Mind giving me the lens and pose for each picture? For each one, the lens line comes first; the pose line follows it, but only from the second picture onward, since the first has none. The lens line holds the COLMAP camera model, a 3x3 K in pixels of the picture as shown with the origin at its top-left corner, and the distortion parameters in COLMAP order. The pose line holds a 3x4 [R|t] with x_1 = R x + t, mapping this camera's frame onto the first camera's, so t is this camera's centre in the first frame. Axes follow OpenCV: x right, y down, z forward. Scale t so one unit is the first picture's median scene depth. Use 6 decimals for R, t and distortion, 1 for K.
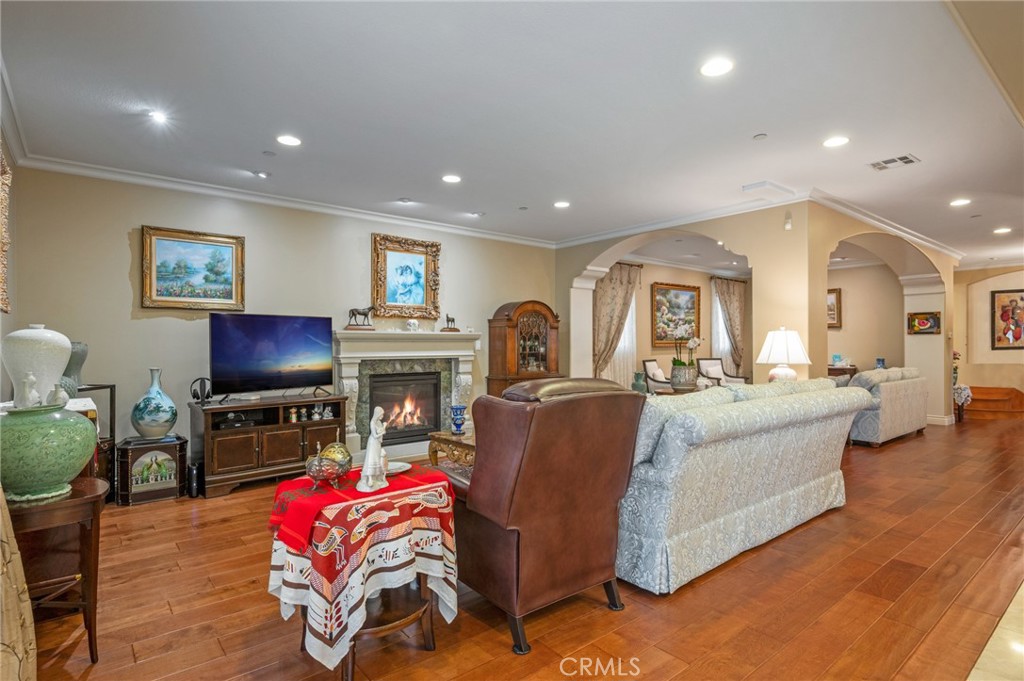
lens RADIAL K [[529.1, 0, 511.6], [0, 529.1, 342.2], [0, 0, 1]] dist [-0.002709, -0.000740]
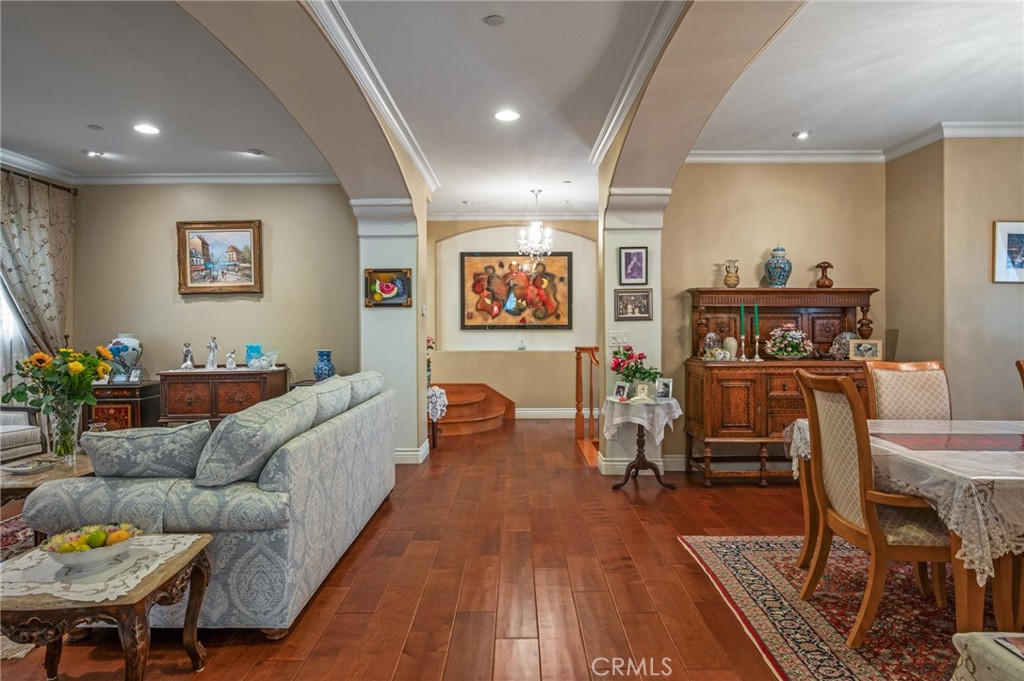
lens RADIAL K [[566.7, 0, 511.6], [0, 566.7, 337.1], [0, 0, 1]] dist [-0.004154, -0.000194]
pose [[0.631785, -0.017431, 0.774947, 0.188864], [-0.000065, 0.999746, 0.022540, 0.001513], [-0.775143, -0.014291, 0.631624, 0.246981]]
